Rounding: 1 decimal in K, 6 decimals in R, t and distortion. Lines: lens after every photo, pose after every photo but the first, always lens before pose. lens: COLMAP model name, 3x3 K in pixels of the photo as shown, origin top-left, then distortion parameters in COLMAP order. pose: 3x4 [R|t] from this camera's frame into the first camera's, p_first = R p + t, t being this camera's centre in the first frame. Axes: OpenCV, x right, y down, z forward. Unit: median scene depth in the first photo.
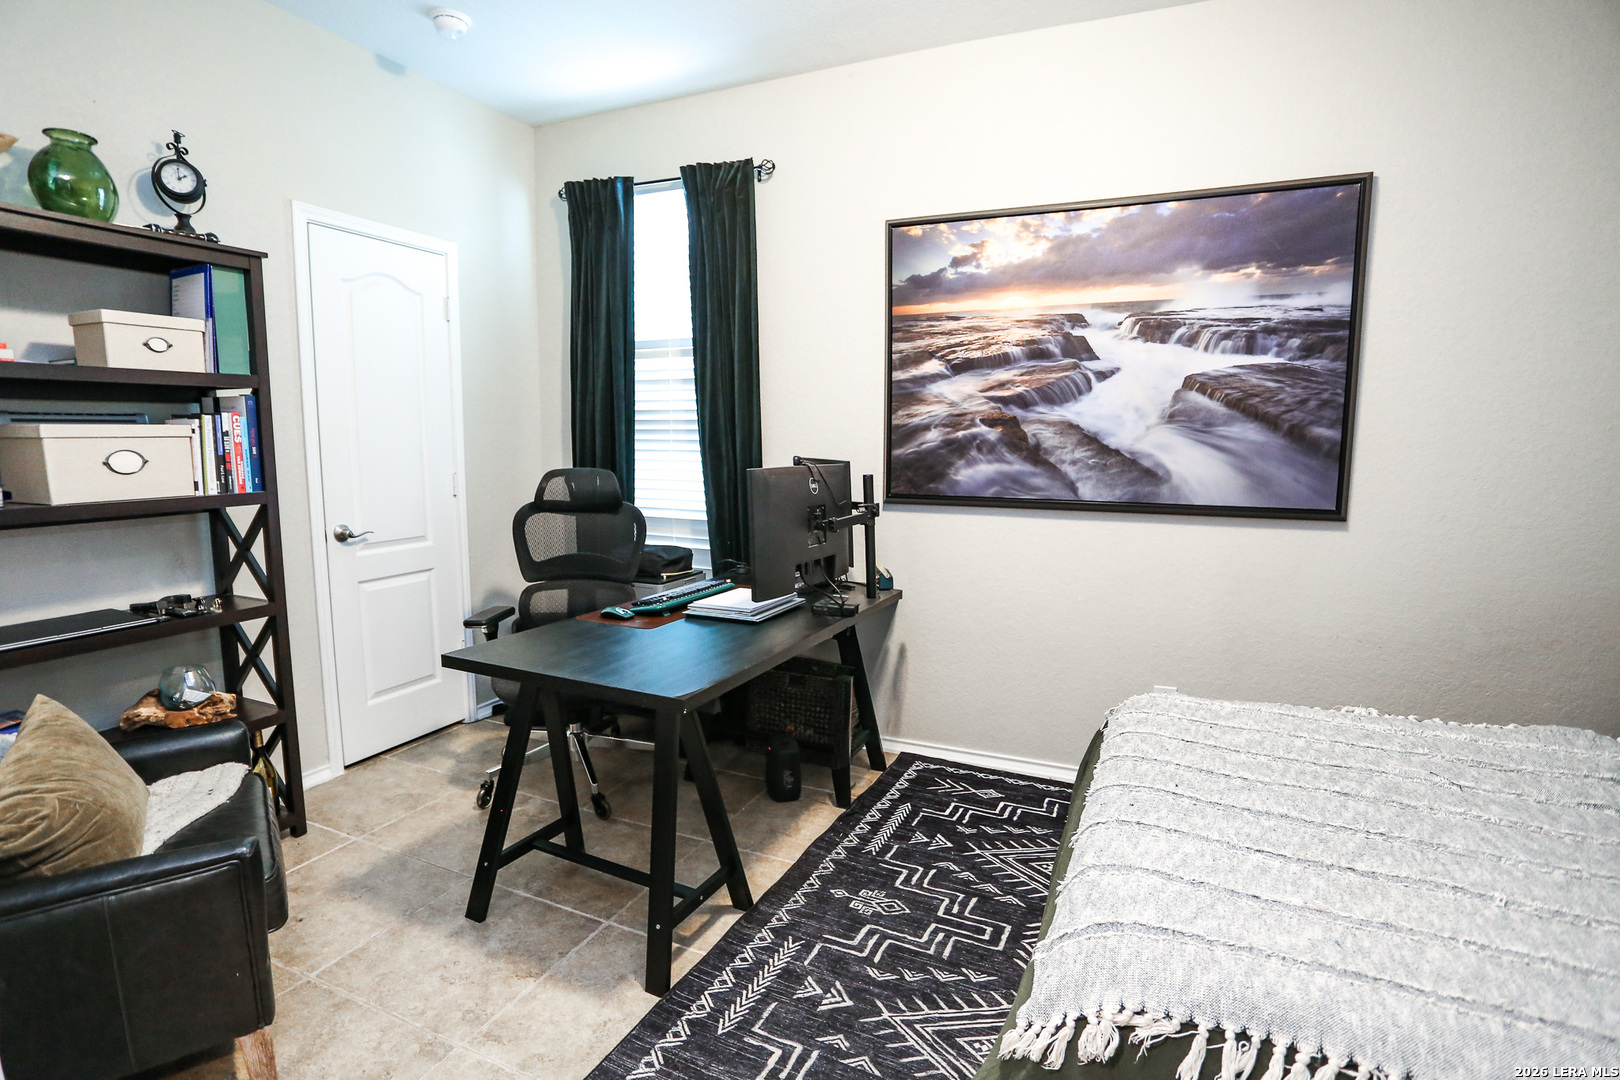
lens RADIAL K [[808.6, 0, 798.3], [0, 808.6, 543.4], [0, 0, 1]] dist [-0.077676, 0.035098]
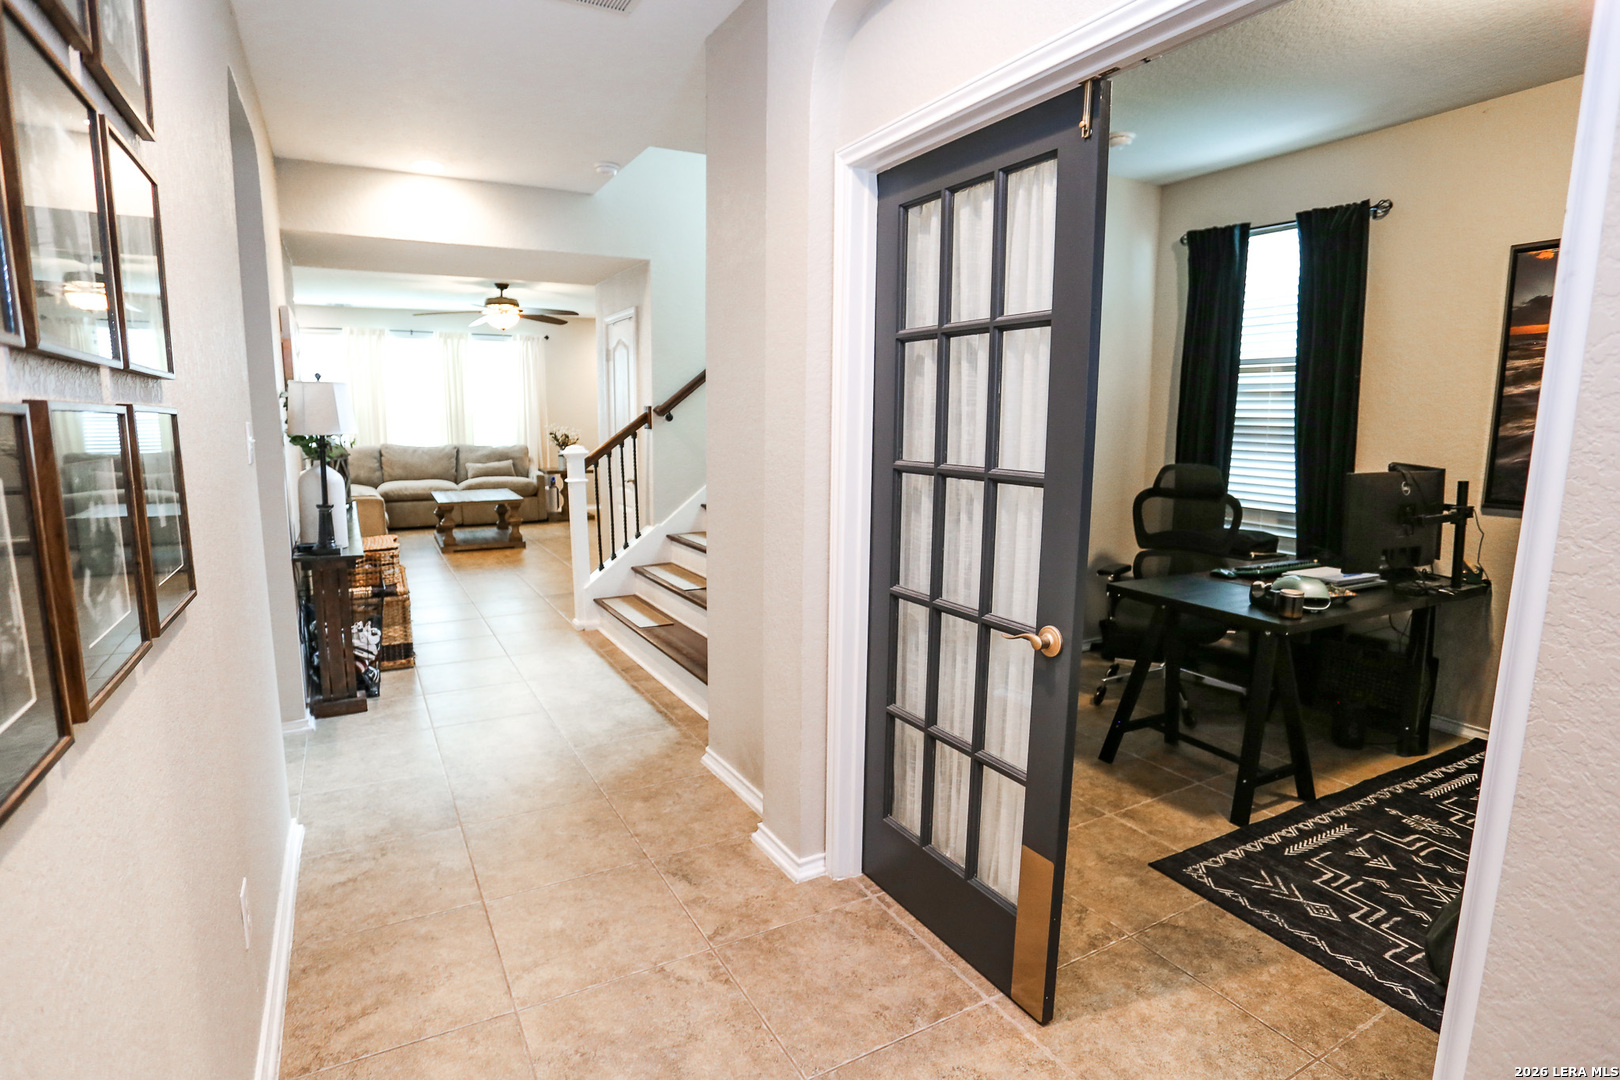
lens RADIAL K [[836.6, 0, 796.2], [0, 836.6, 541.9], [0, 0, 1]] dist [-0.081085, 0.039029]
pose [[0.808048, 0.089384, -0.582296, -0.005669], [-0.082959, 0.995838, 0.037742, 0.035426], [0.583246, 0.017810, 0.812100, -0.462551]]
